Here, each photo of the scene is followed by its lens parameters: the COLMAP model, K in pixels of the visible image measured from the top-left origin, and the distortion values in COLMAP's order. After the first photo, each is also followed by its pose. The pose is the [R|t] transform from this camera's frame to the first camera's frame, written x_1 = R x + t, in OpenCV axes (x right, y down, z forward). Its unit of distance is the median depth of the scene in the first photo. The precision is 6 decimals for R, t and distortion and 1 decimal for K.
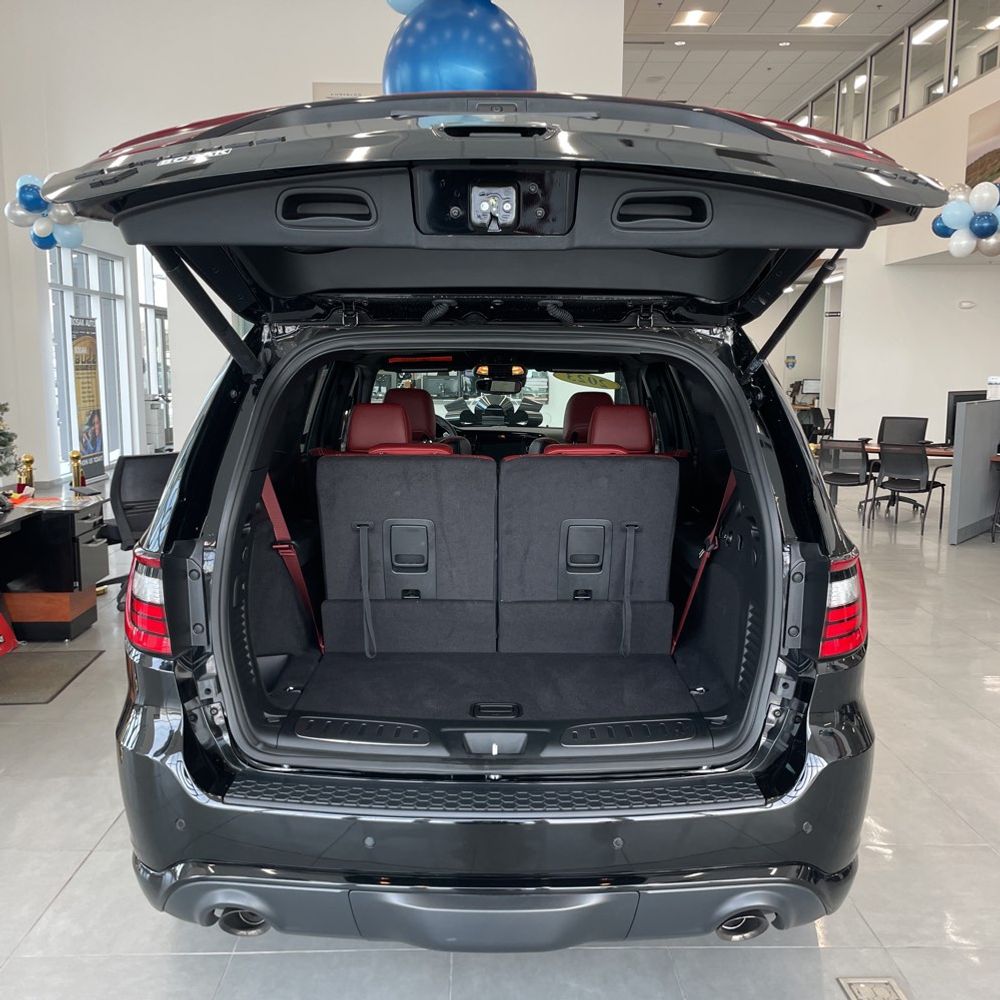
lens RADIAL K [[1013.3, 0, 499.2], [0, 1013.3, 497.0], [0, 0, 1]] dist [0.030532, 0.000000]
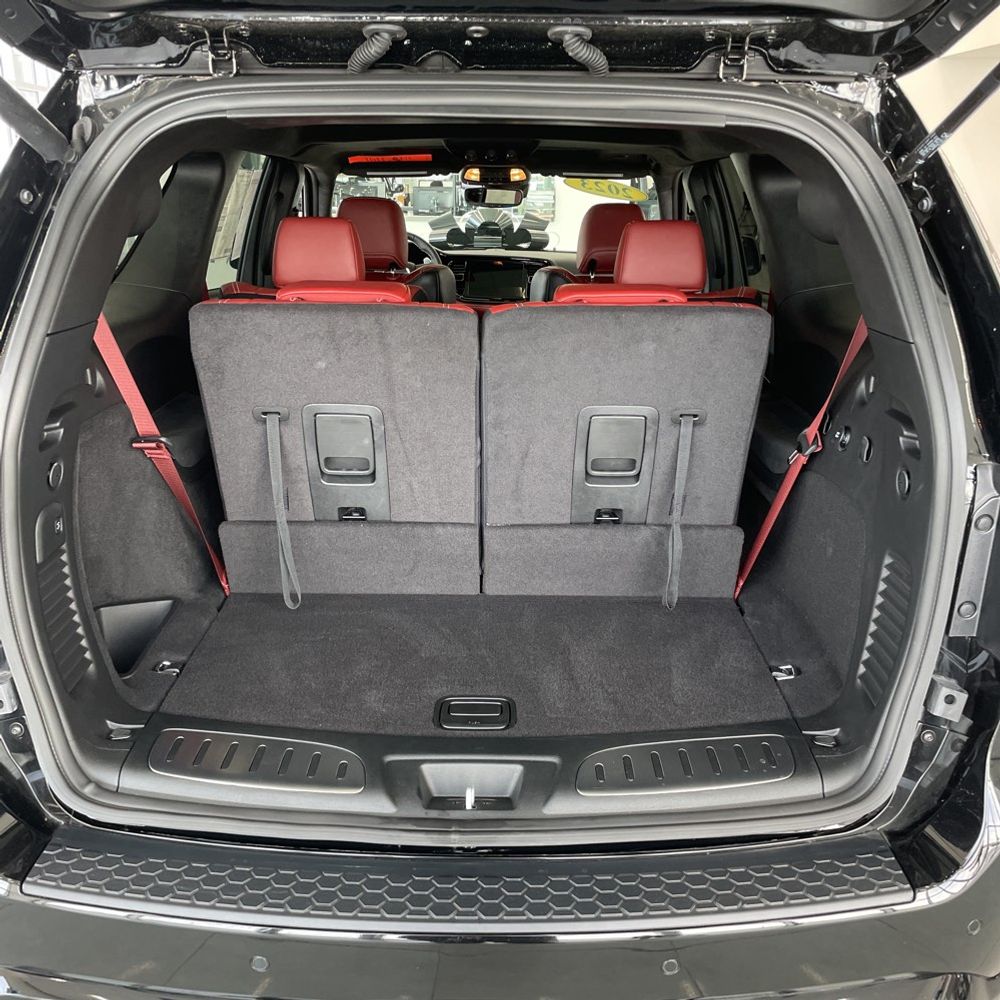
lens RADIAL K [[1013.3, 0, 500.5], [0, 1013.3, 510.5], [0, 0, 1]] dist [0.030532, 0.000000]
pose [[0.999993, 0.003688, -0.000676, 0.012011], [-0.003499, 0.982811, 0.184584, -0.031062], [0.001345, -0.184580, 0.982817, 0.360111]]
